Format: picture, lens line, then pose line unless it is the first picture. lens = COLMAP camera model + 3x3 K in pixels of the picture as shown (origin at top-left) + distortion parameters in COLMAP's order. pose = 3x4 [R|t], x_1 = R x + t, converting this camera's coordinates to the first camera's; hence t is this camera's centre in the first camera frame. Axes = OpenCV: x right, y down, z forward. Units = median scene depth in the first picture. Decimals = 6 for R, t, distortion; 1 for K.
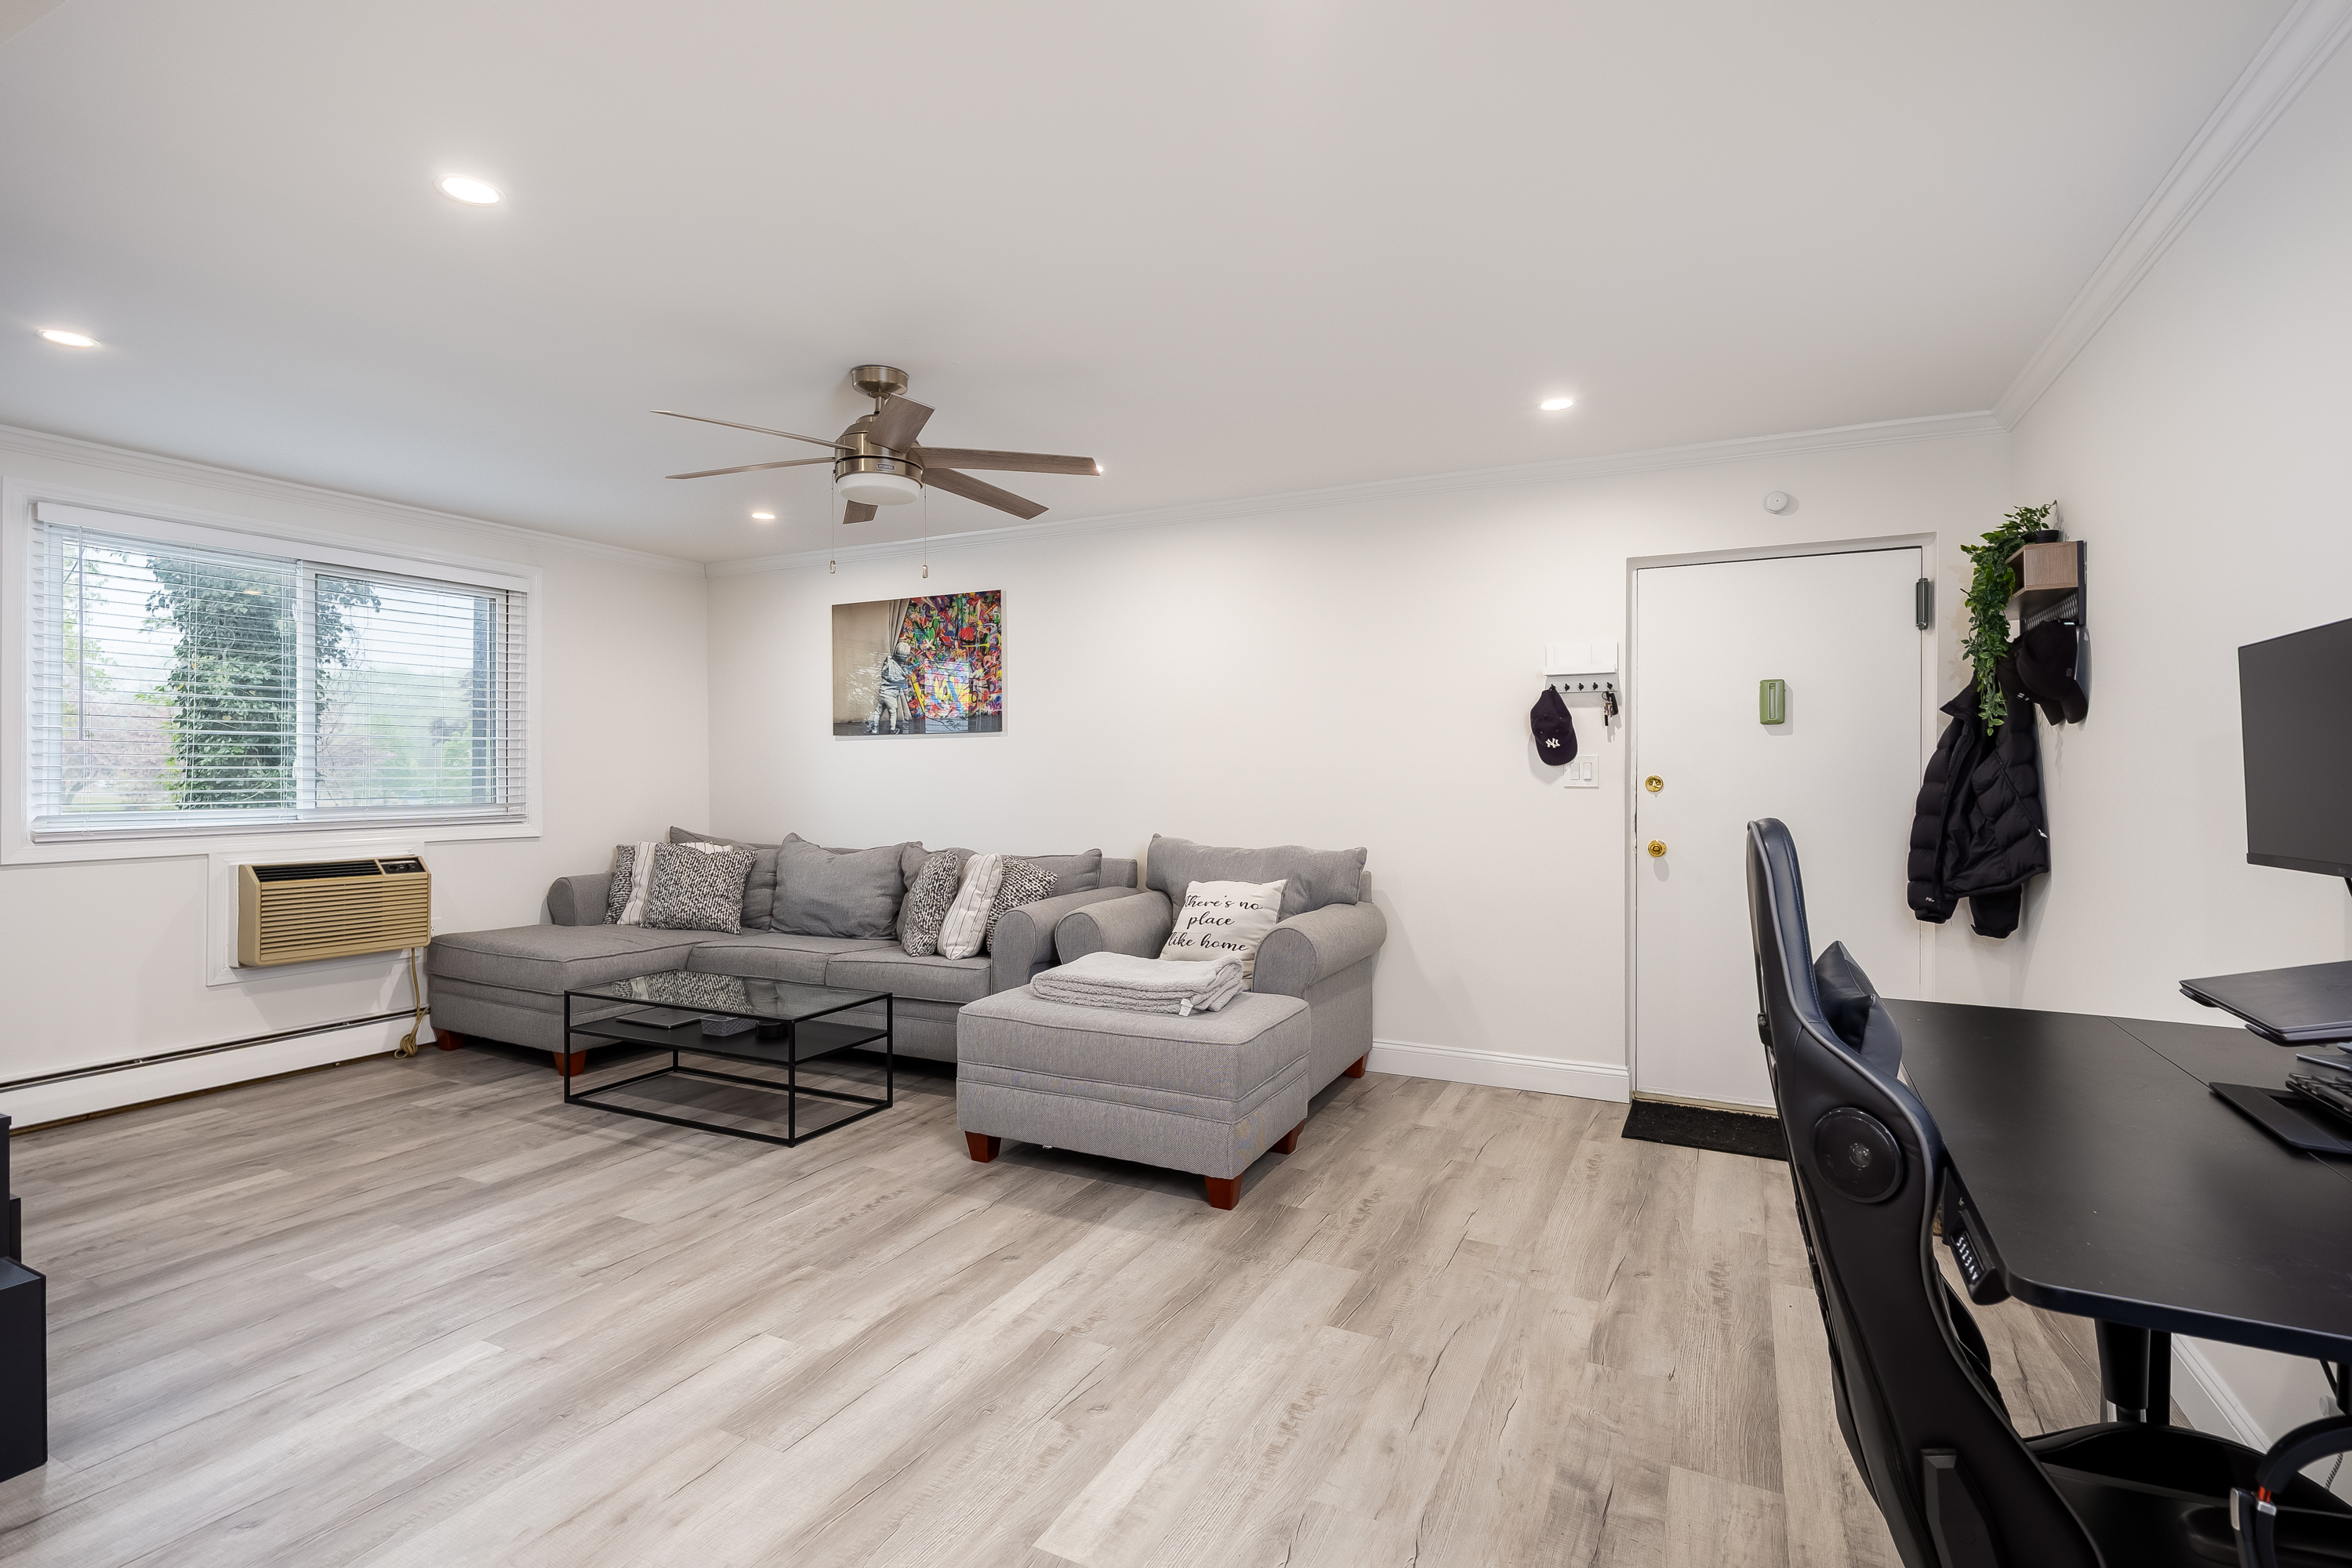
lens RADIAL K [[1123.4, 0, 1161.2], [0, 1123.4, 778.3], [0, 0, 1]] dist [-0.001023, -0.001626]
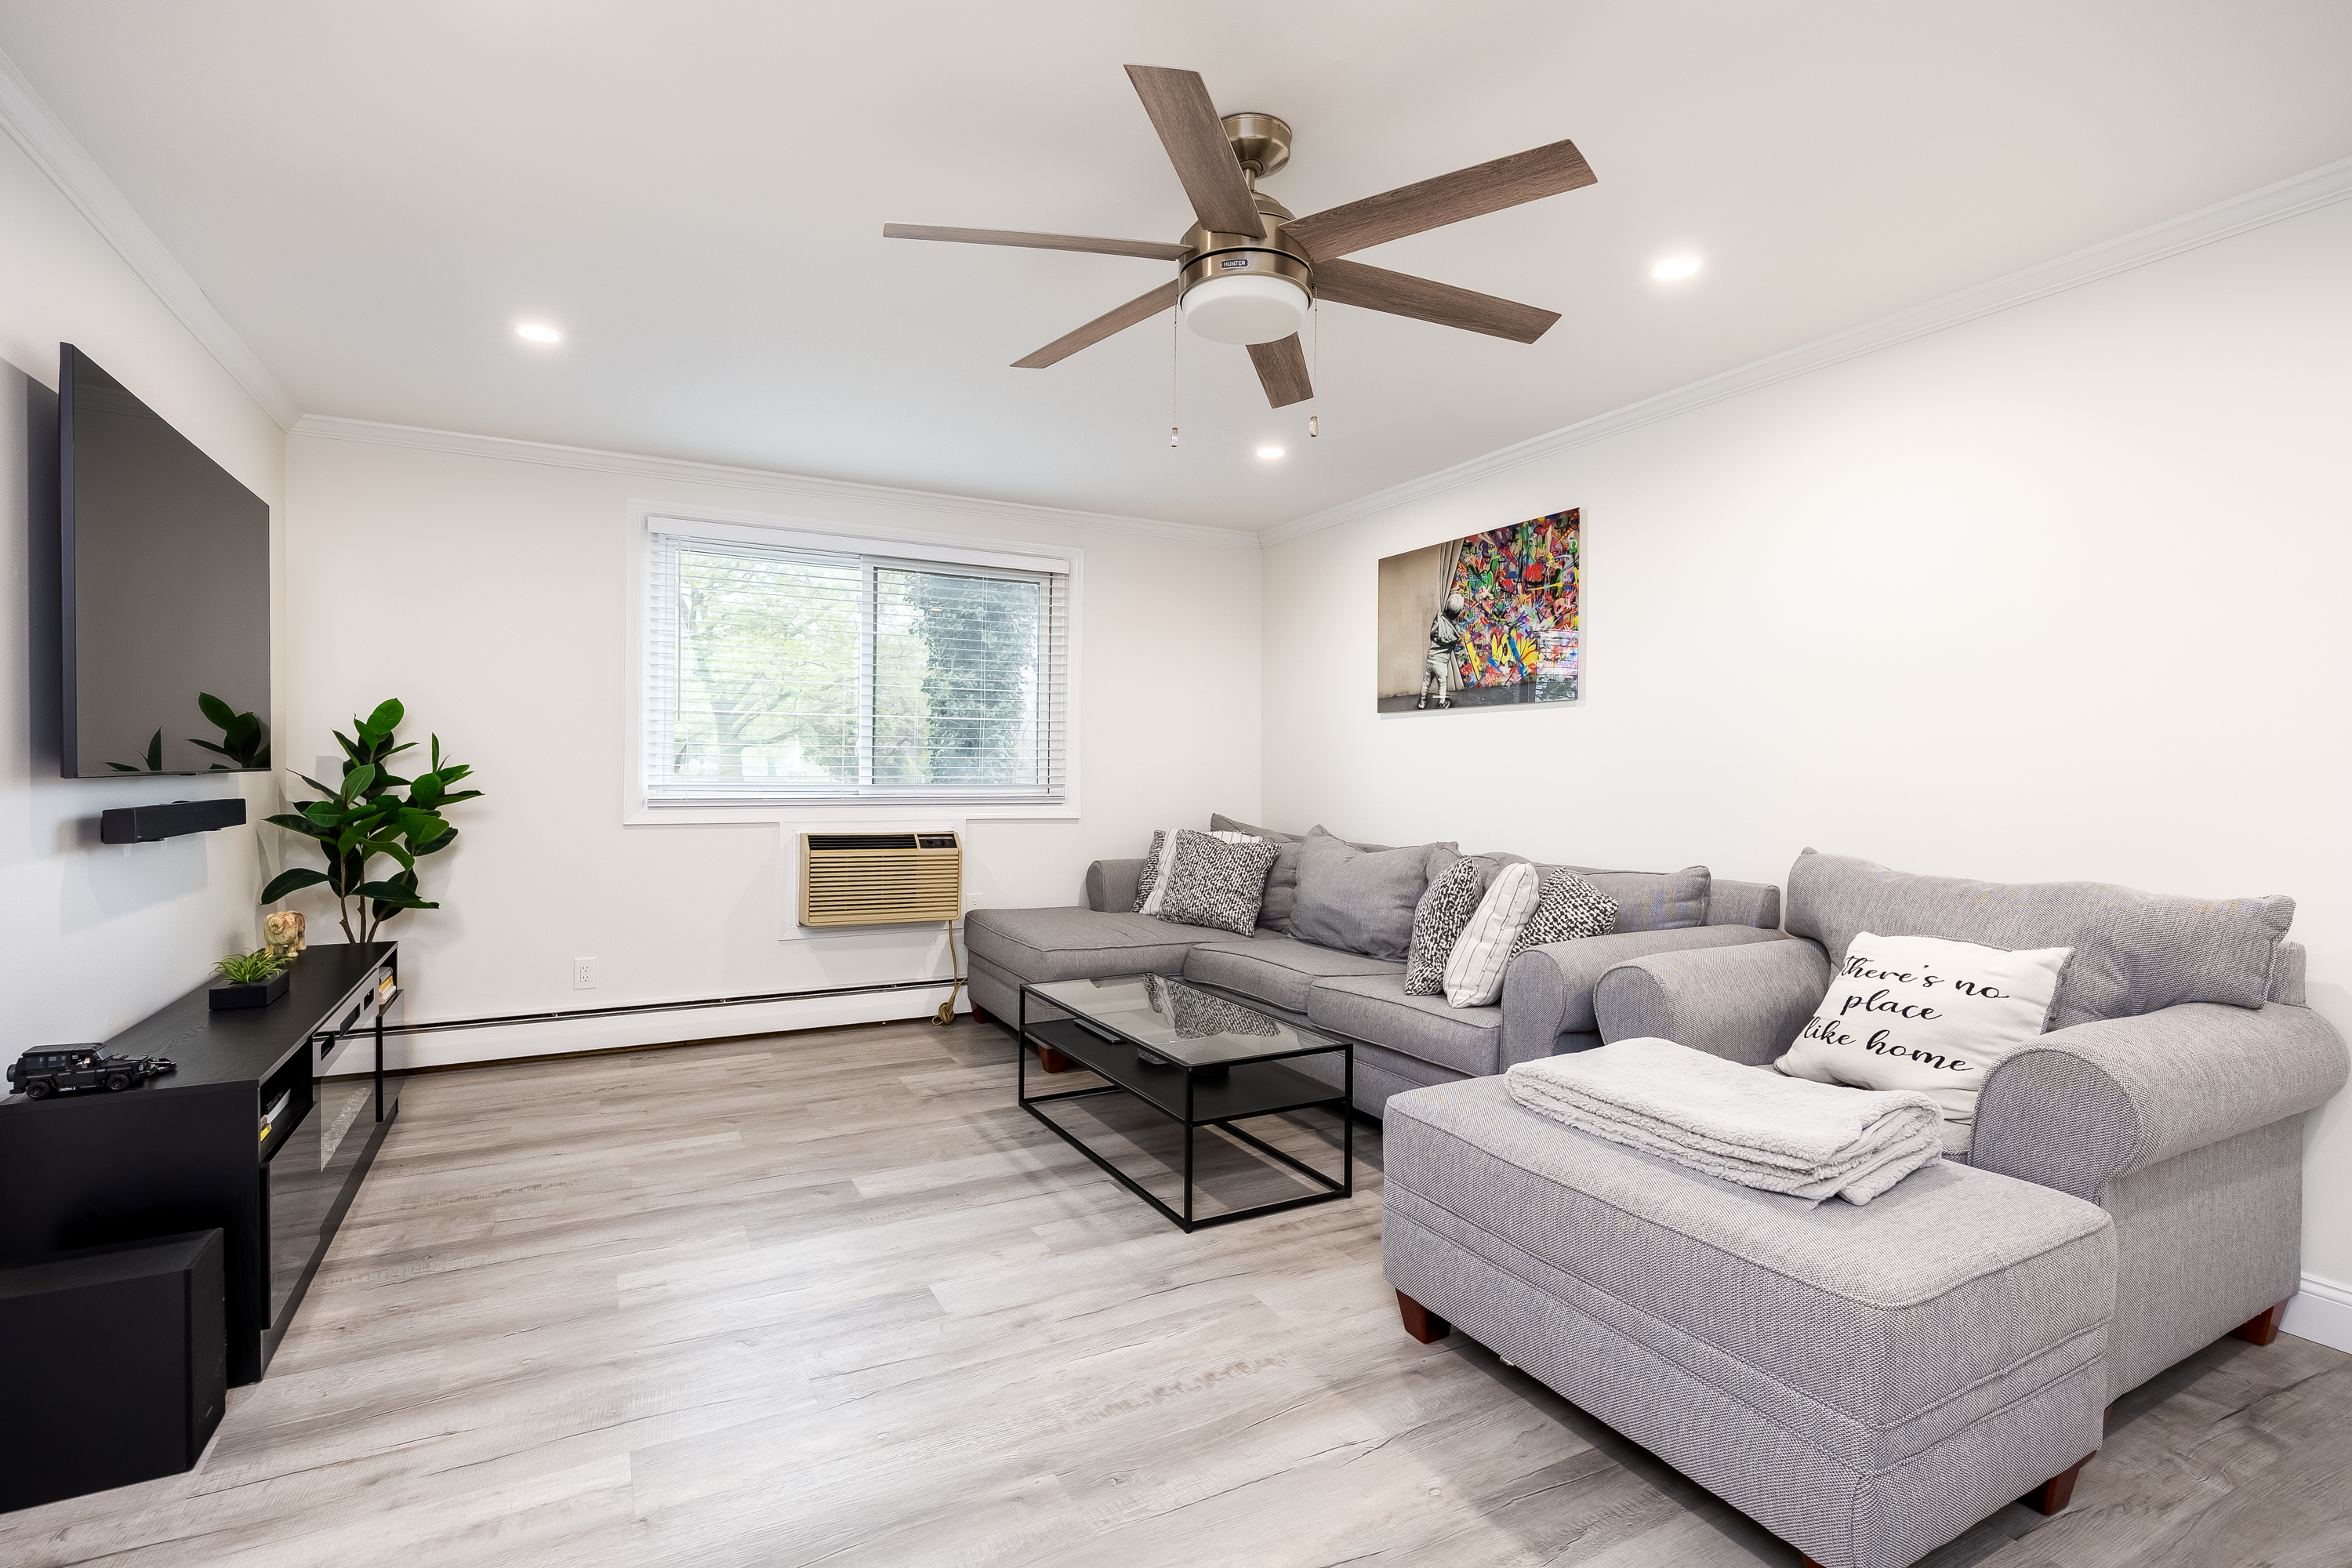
lens RADIAL K [[1054.2, 0, 1137.6], [0, 1054.2, 794.4], [0, 0, 1]] dist [0.004139, -0.003509]
pose [[0.805819, 0.019928, -0.591827, 0.052242], [-0.014005, 0.999795, 0.014598, 0.020494], [0.591997, -0.003475, 0.805933, 0.365377]]
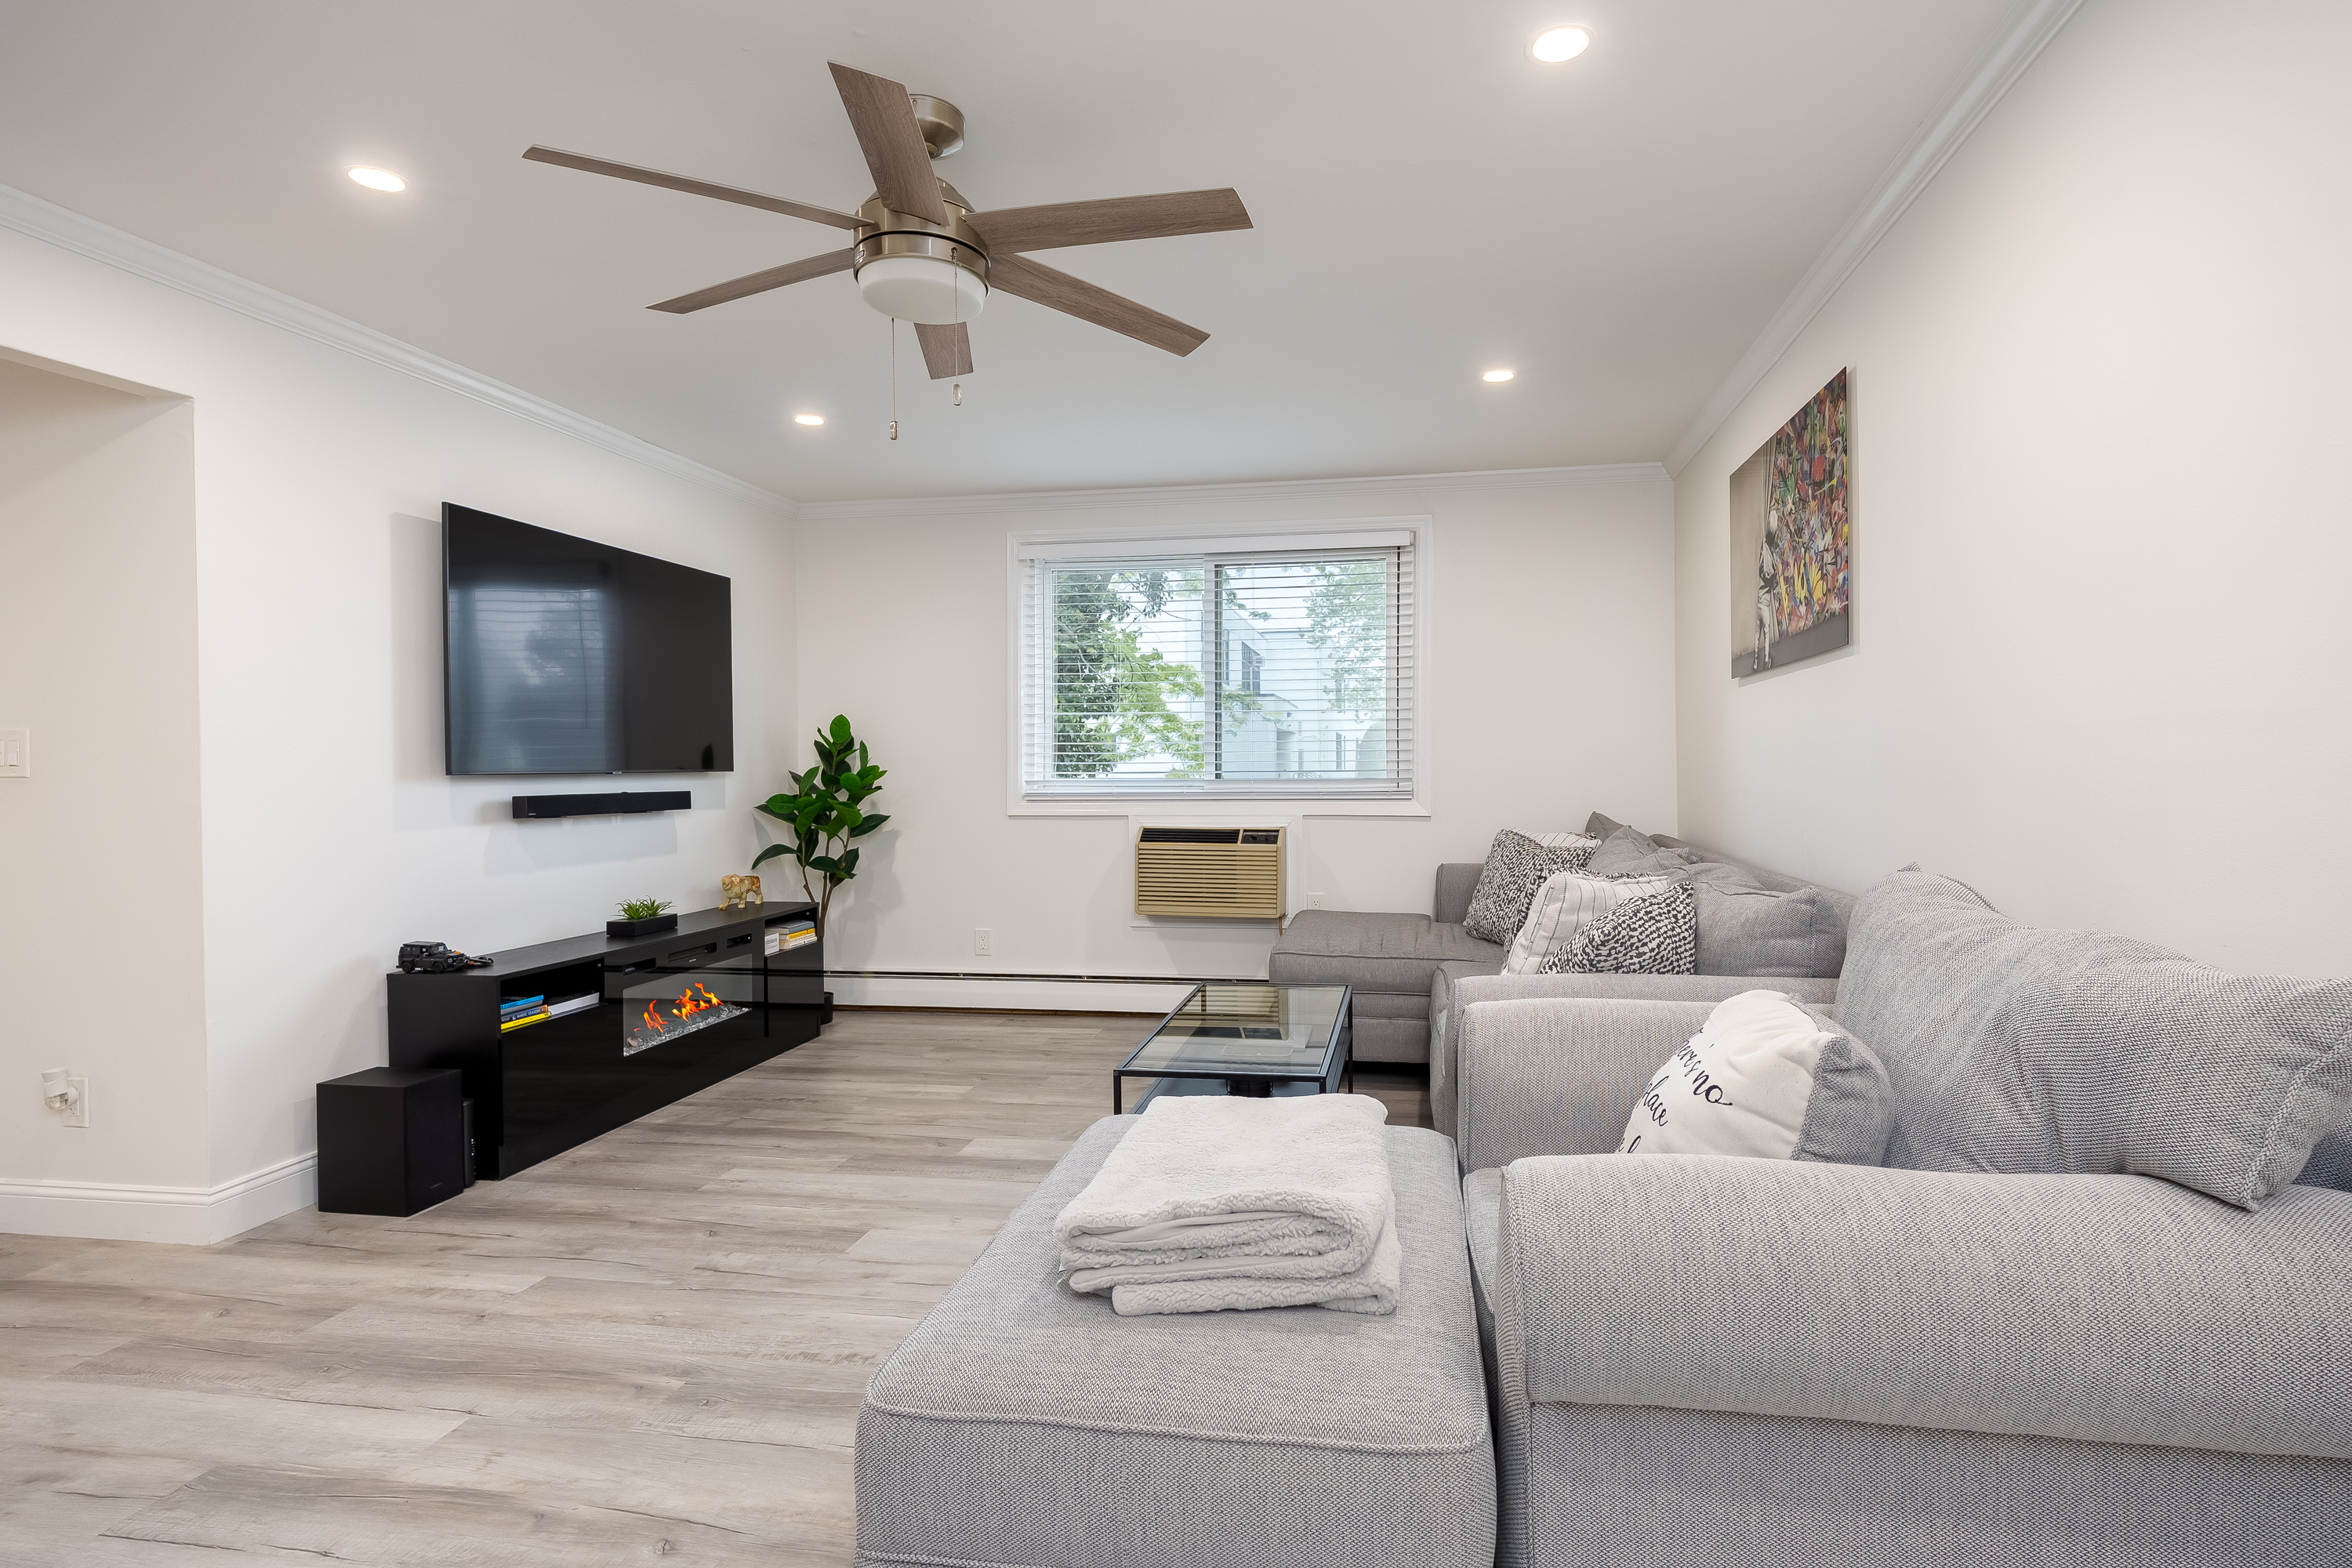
lens RADIAL K [[1146.1, 0, 1233.0], [0, 1146.1, 777.2], [0, 0, 1]] dist [0.001439, -0.002232]
pose [[0.312061, 0.006085, -0.950043, 0.351687], [0.002729, 0.999970, 0.007302, 0.018795], [0.950058, -0.004871, 0.312035, 0.749034]]
